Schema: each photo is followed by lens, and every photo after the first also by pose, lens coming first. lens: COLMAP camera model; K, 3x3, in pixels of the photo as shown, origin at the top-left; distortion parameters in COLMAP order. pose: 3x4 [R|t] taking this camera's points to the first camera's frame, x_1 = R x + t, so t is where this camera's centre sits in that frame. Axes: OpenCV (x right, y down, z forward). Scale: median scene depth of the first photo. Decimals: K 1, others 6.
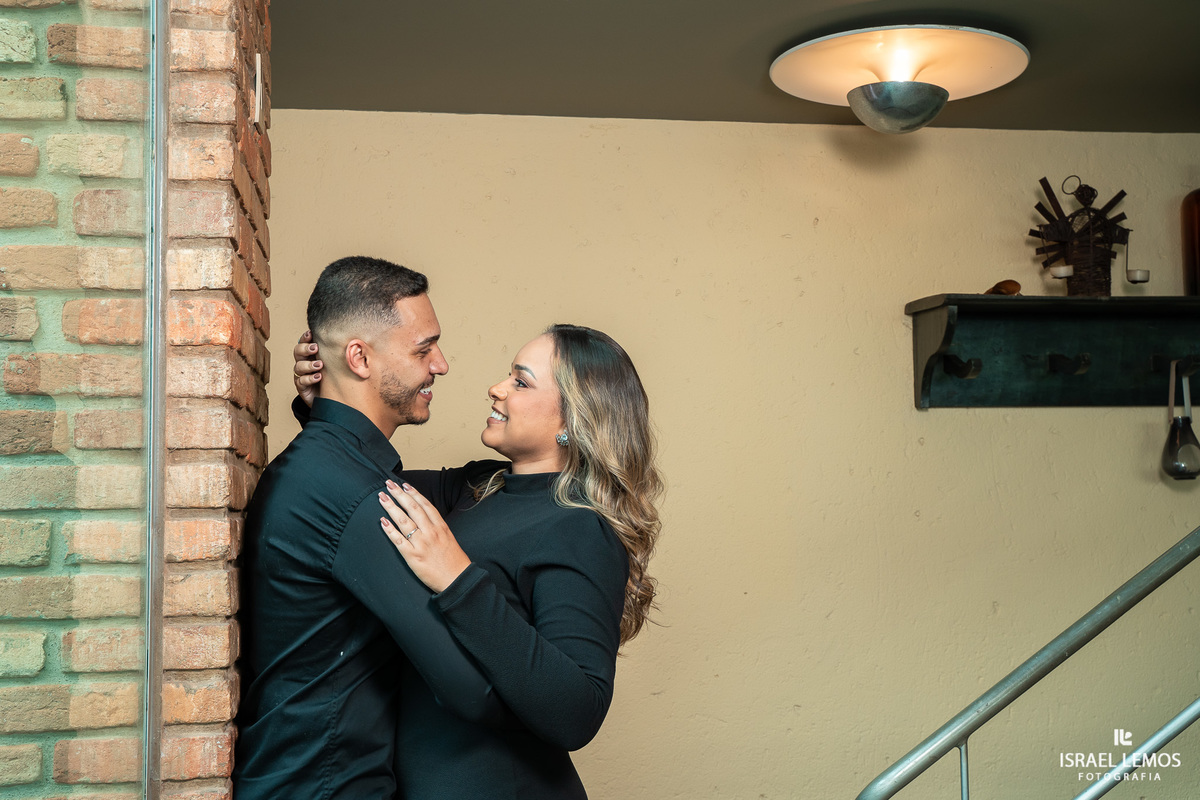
lens RADIAL K [[1413.9, 0, 600.0], [0, 1413.9, 400.0], [0, 0, 1]] dist [-0.017607, 0.015305]
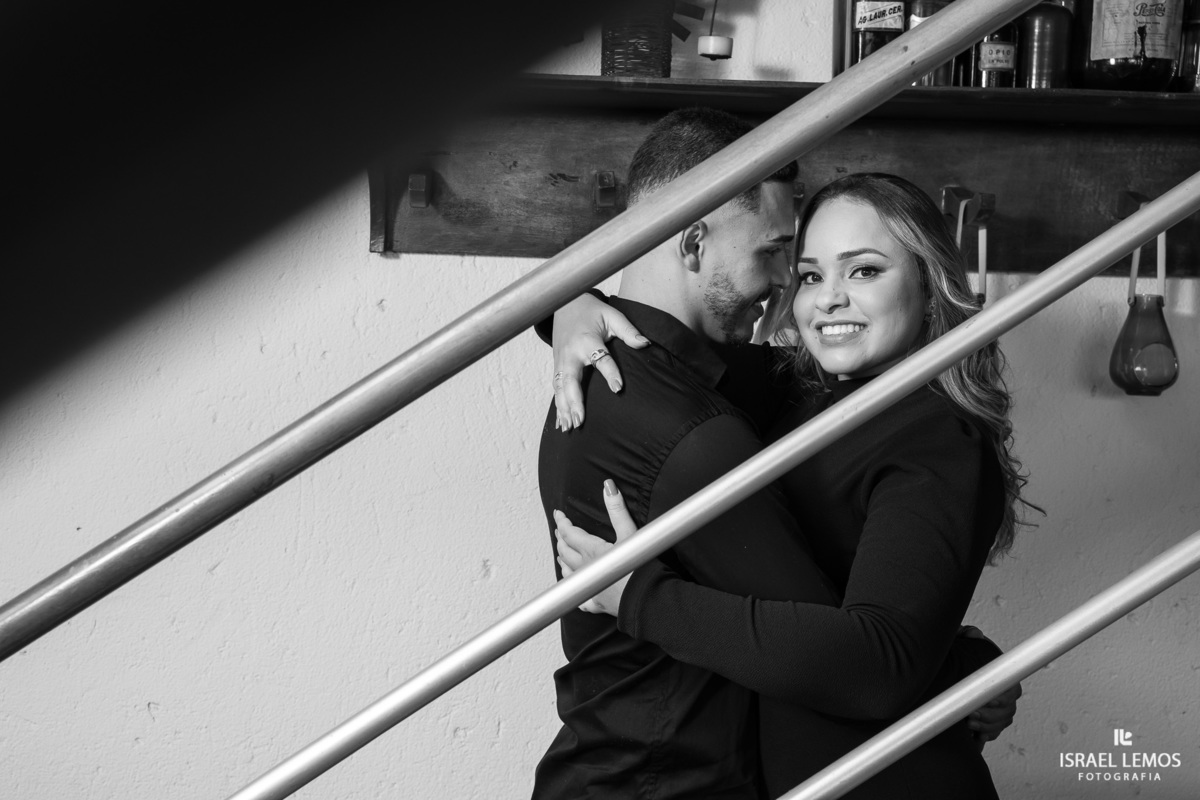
lens RADIAL K [[1842.0, 0, 600.0], [0, 1842.0, 400.0], [0, 0, 1]] dist [0.349438, 0.010572]
pose [[0.971457, 0.024173, -0.235979, 0.646273], [-0.013356, 0.998790, 0.047330, 0.037892], [0.236838, -0.042827, 0.970605, 0.245671]]
